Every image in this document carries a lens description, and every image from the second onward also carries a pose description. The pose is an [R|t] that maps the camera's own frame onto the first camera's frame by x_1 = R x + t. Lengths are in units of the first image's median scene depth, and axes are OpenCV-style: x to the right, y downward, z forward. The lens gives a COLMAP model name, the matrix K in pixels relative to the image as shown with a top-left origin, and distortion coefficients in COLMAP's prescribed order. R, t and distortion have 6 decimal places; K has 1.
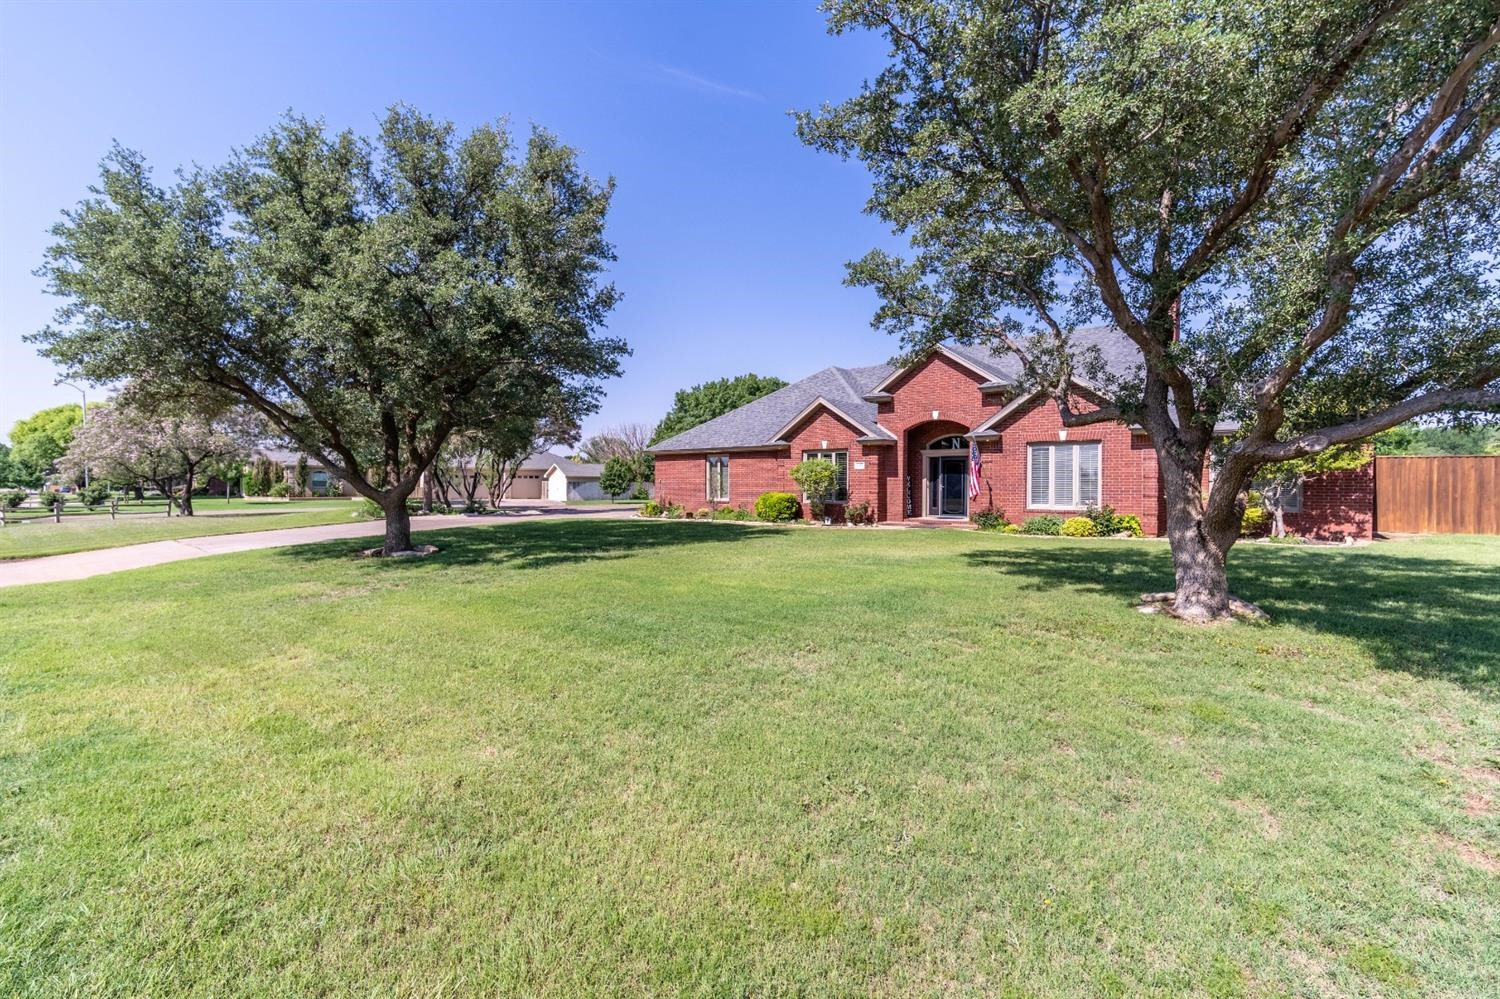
lens RADIAL K [[673.9, 0, 750.0], [0, 673.9, 499.5], [0, 0, 1]] dist [0.015635, -0.000040]
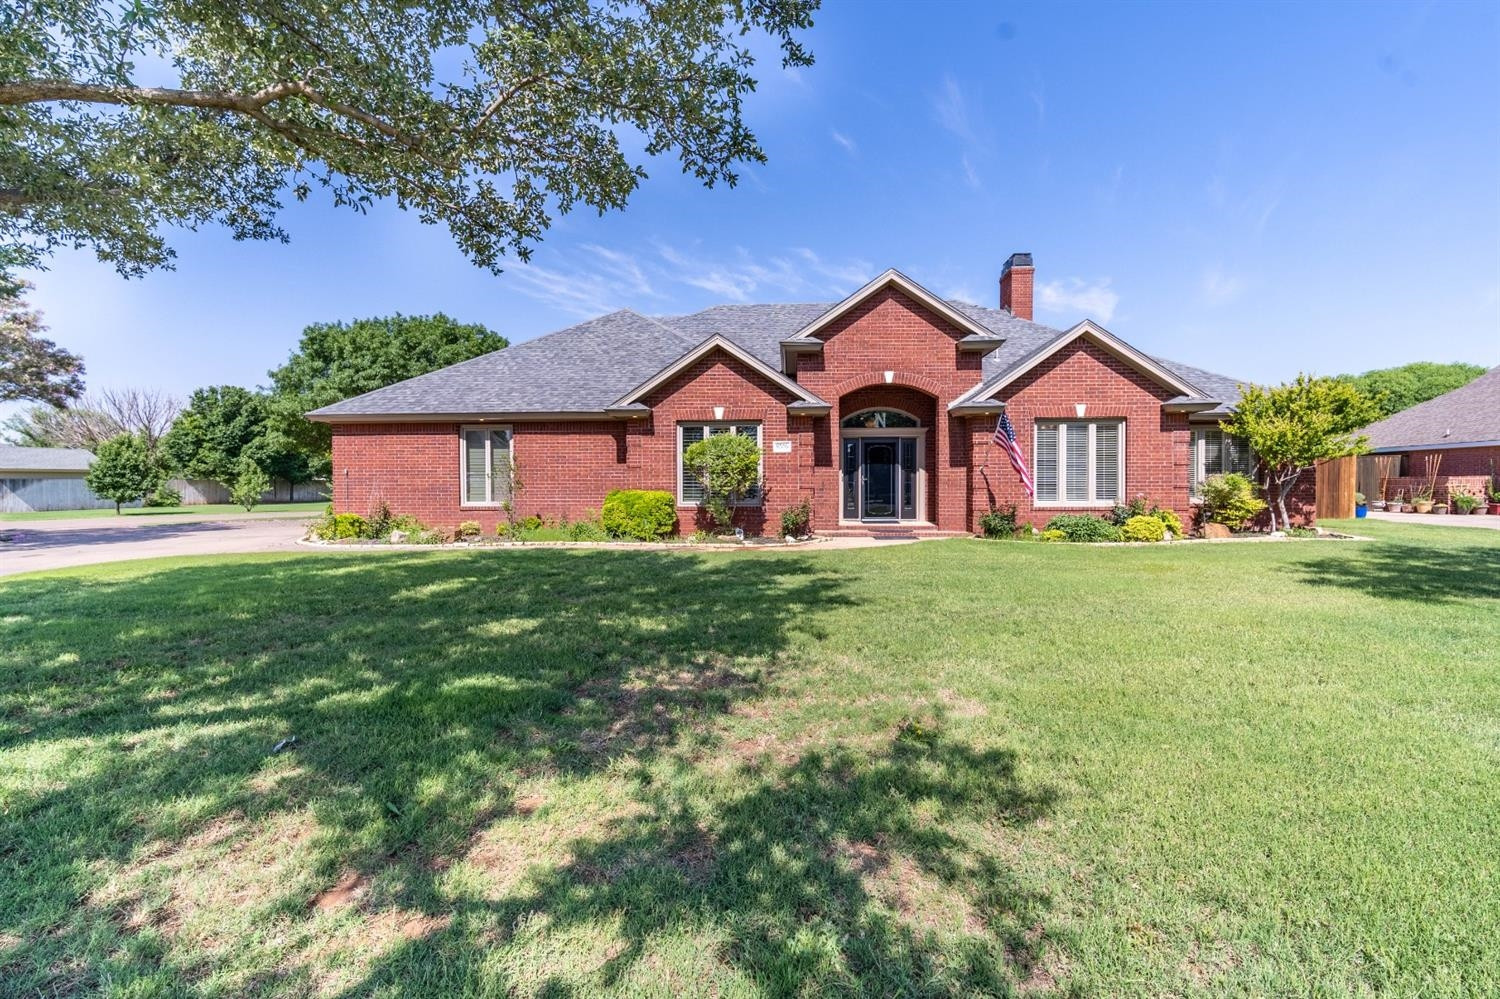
lens RADIAL K [[673.9, 0, 750.0], [0, 673.9, 499.5], [0, 0, 1]] dist [0.015635, -0.000040]
pose [[0.818242, -0.017198, 0.574617, -0.227535], [0.017230, 0.999837, 0.005389, -0.003998], [-0.574616, 0.005491, 0.818405, 0.472049]]
